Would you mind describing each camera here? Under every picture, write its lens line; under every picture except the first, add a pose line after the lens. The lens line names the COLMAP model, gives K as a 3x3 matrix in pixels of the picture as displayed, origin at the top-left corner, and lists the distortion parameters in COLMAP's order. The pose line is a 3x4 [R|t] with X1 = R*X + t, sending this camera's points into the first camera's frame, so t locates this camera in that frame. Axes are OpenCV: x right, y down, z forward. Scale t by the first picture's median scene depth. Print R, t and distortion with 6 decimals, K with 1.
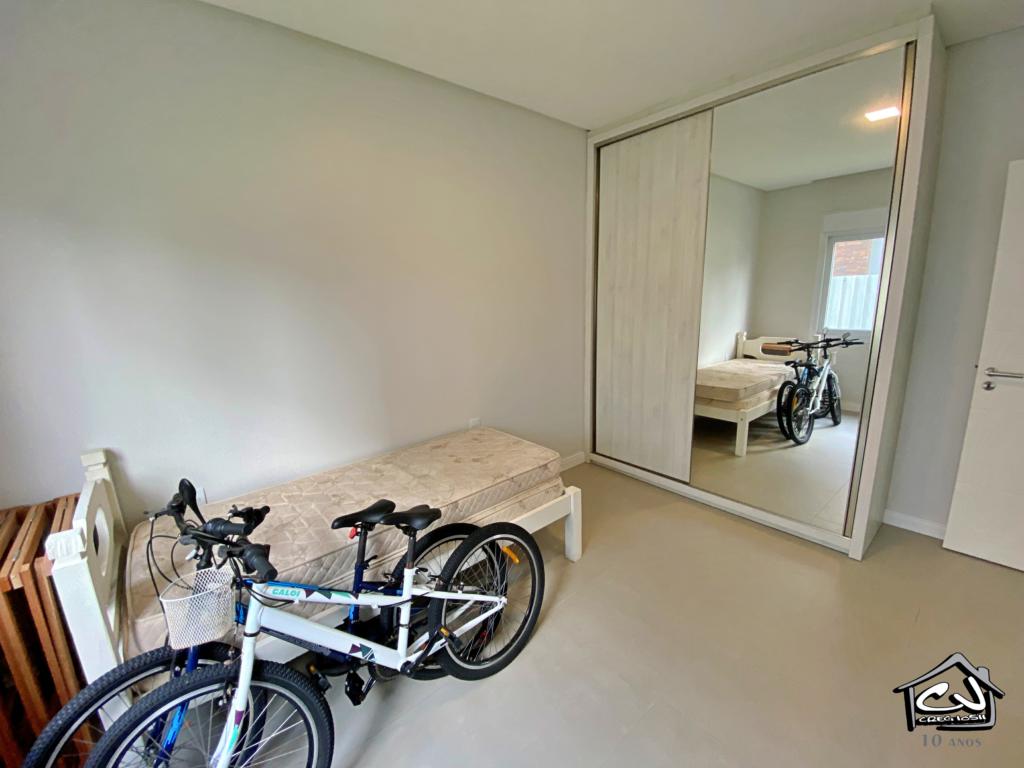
lens RADIAL K [[416.4, 0, 512.0], [0, 416.4, 384.0], [0, 0, 1]] dist [0.013627, -0.017300]
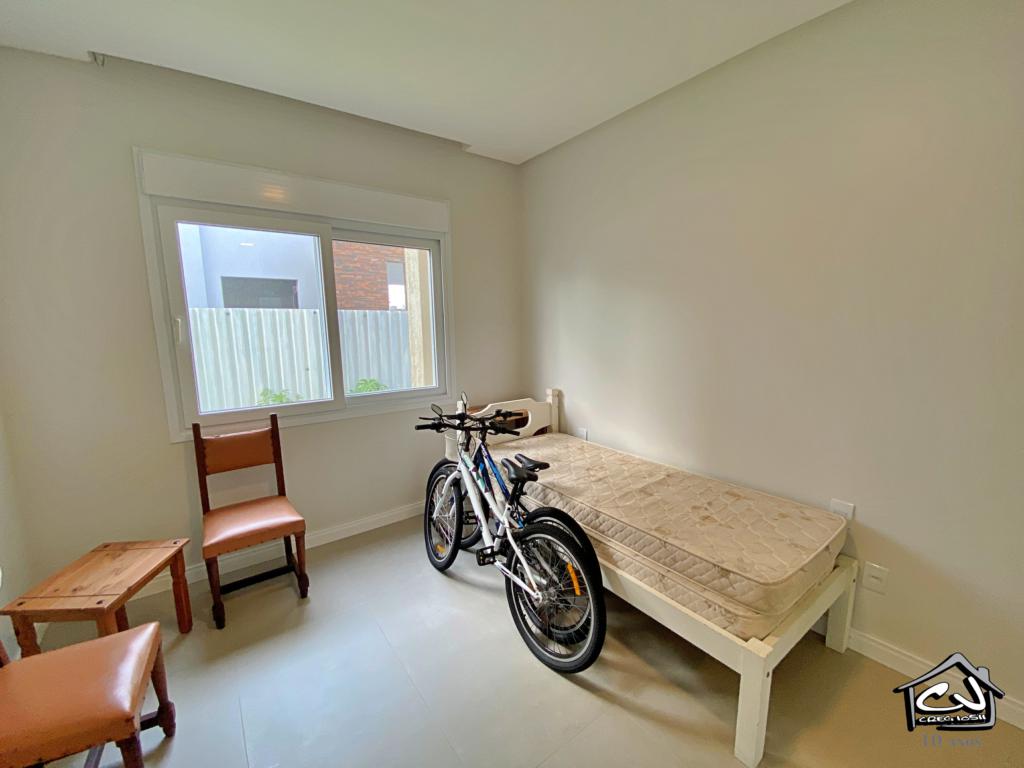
lens RADIAL K [[416.4, 0, 512.0], [0, 416.4, 384.0], [0, 0, 1]] dist [0.013627, -0.017300]
pose [[-0.076031, 0.181024, -0.980535, 0.689289], [-0.191320, 0.962461, 0.192522, -0.146271], [0.978579, 0.202234, -0.038544, 0.639893]]
